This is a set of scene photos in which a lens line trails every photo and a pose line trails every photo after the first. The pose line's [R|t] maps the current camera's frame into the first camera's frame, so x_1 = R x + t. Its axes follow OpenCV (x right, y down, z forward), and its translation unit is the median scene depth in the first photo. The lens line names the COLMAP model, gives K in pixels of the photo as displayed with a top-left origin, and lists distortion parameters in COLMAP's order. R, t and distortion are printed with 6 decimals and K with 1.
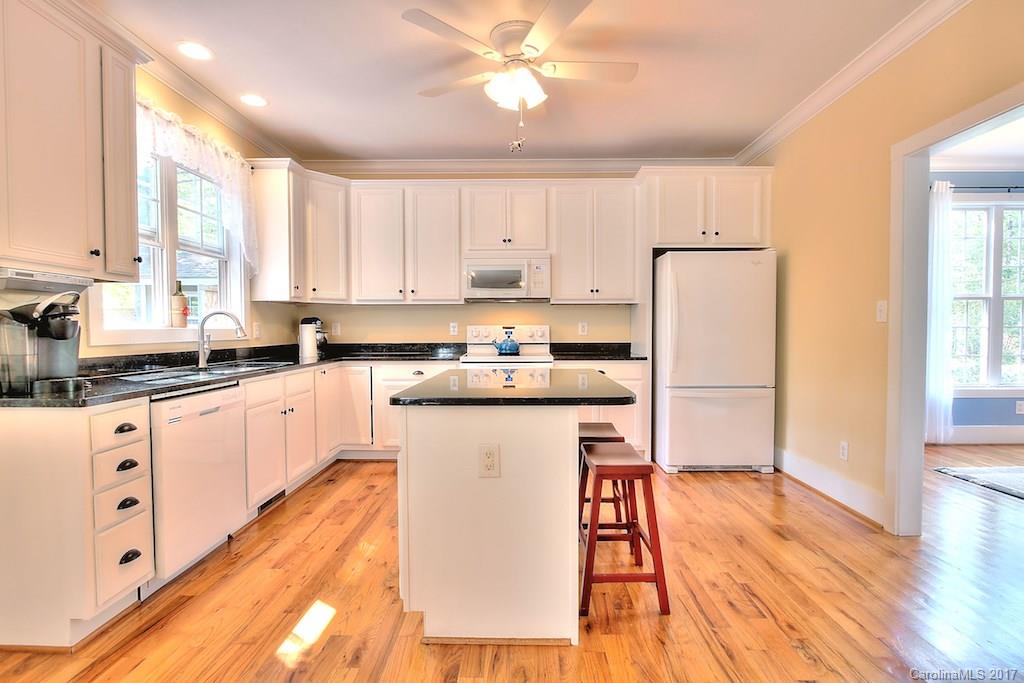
lens RADIAL K [[485.8, 0, 518.8], [0, 485.8, 347.6], [0, 0, 1]] dist [-0.013019, 0.001468]
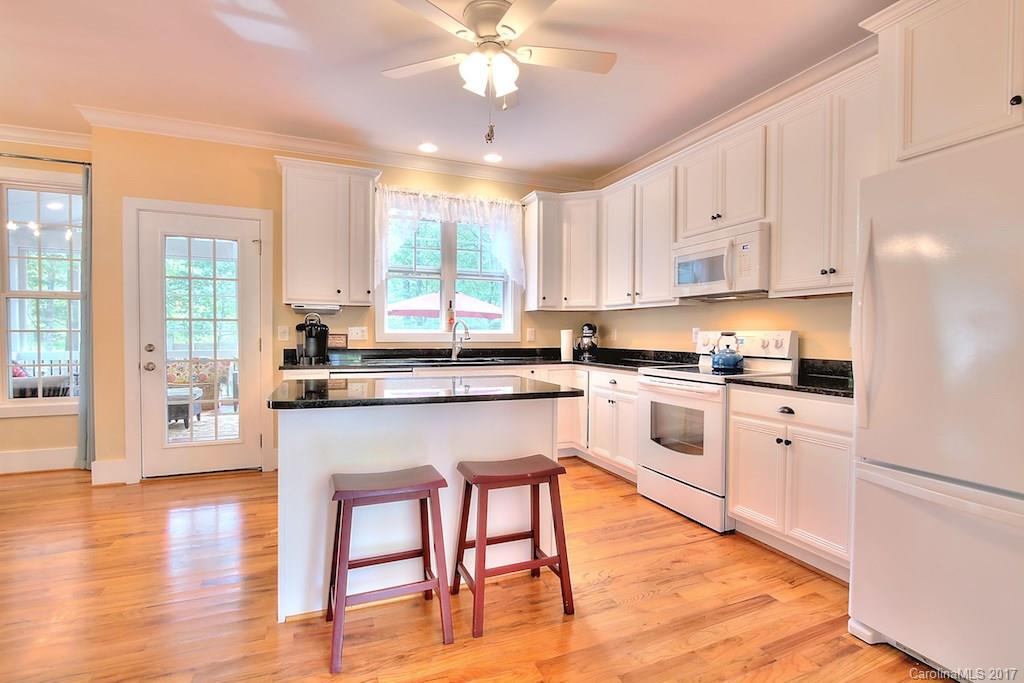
lens RADIAL K [[485.8, 0, 513.7], [0, 485.8, 346.3], [0, 0, 1]] dist [-0.013019, 0.001468]
pose [[0.399096, 0.029075, -0.916448, 0.559147], [-0.041998, 0.999028, 0.013405, -0.020298], [0.915947, 0.033139, 0.399929, 0.444644]]
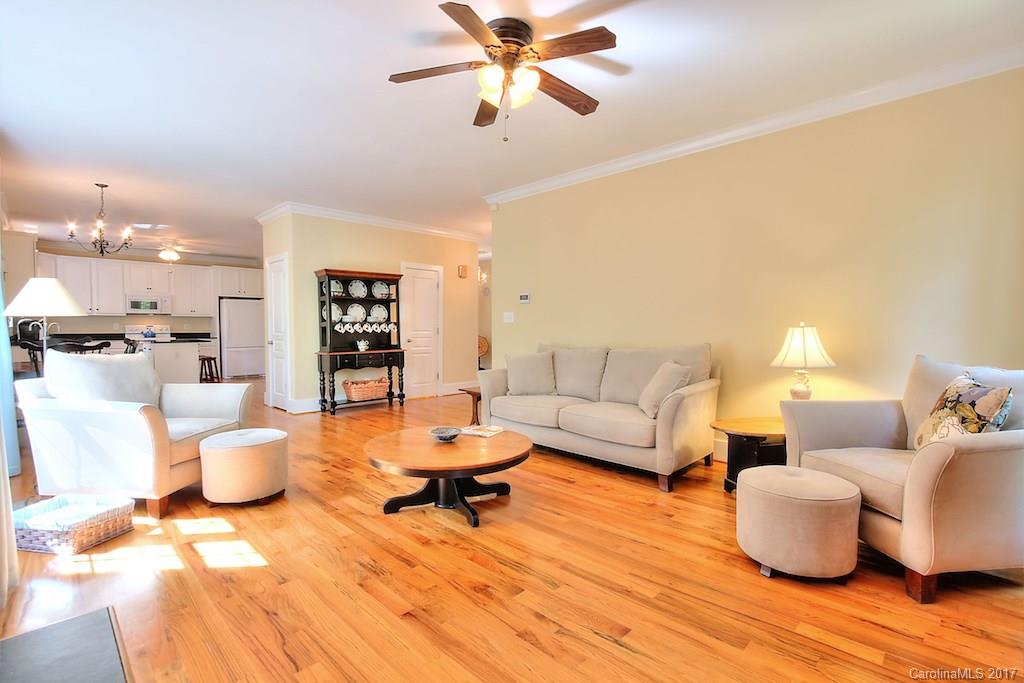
lens RADIAL K [[485.8, 0, 512.6], [0, 485.8, 346.1], [0, 0, 1]] dist [-0.013019, 0.001468]
pose [[0.701704, -0.024867, 0.712035, -0.481244], [0.029189, 0.999555, 0.006143, 0.097844], [-0.711871, 0.016473, 0.702117, -1.988447]]
